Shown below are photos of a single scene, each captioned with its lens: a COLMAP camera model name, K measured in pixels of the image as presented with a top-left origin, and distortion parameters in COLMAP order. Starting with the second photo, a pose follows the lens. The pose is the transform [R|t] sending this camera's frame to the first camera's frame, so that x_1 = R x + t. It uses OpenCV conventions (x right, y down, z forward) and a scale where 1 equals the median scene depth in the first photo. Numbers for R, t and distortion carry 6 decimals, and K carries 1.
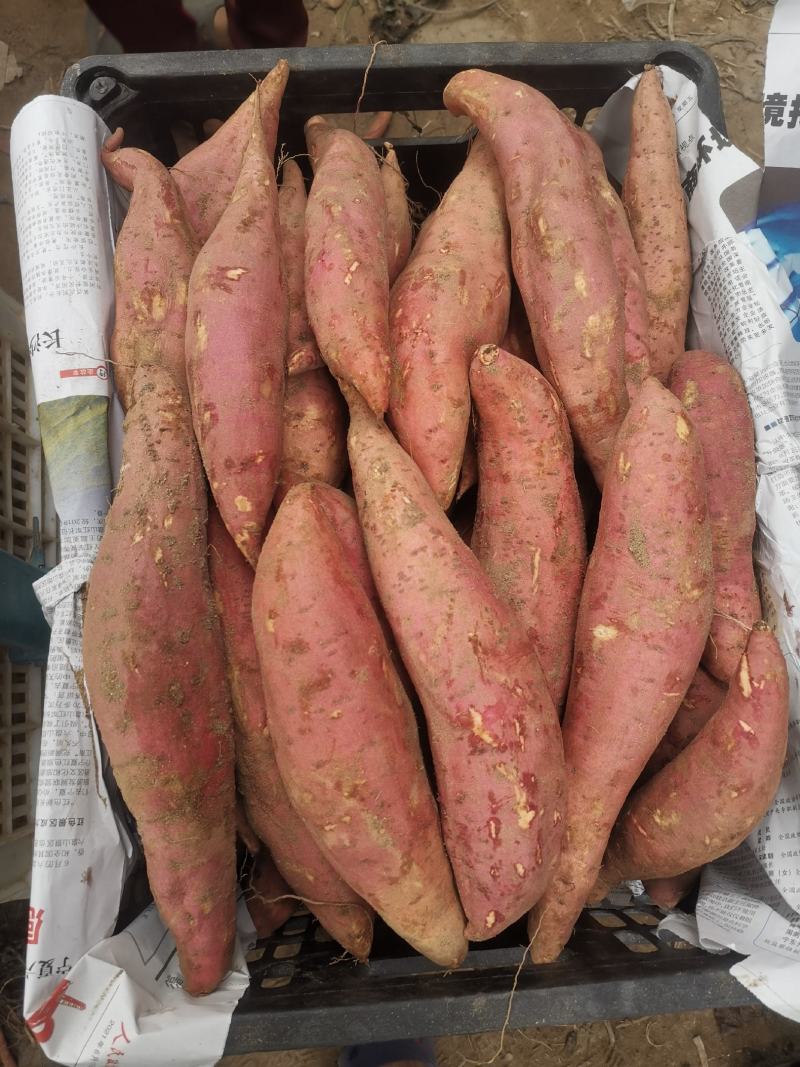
lens RADIAL K [[815.2, 0, 400.0], [0, 815.2, 533.5], [0, 0, 1]] dist [0.086221, -0.106991]
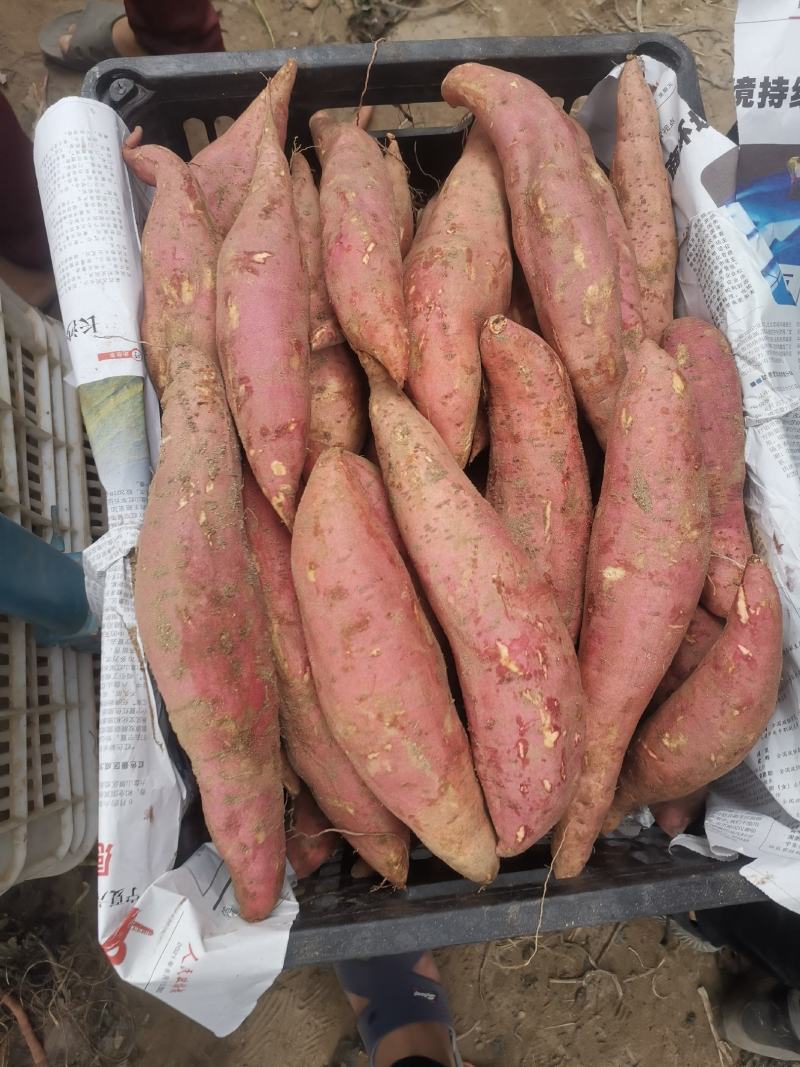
lens RADIAL K [[815.2, 0, 400.0], [0, 815.2, 533.5], [0, 0, 1]] dist [0.086221, -0.106991]
pose [[0.999100, -0.036588, 0.021476, -0.054553], [0.036544, 0.999329, 0.002435, 0.051362], [-0.021551, -0.001648, 0.999766, -0.086237]]
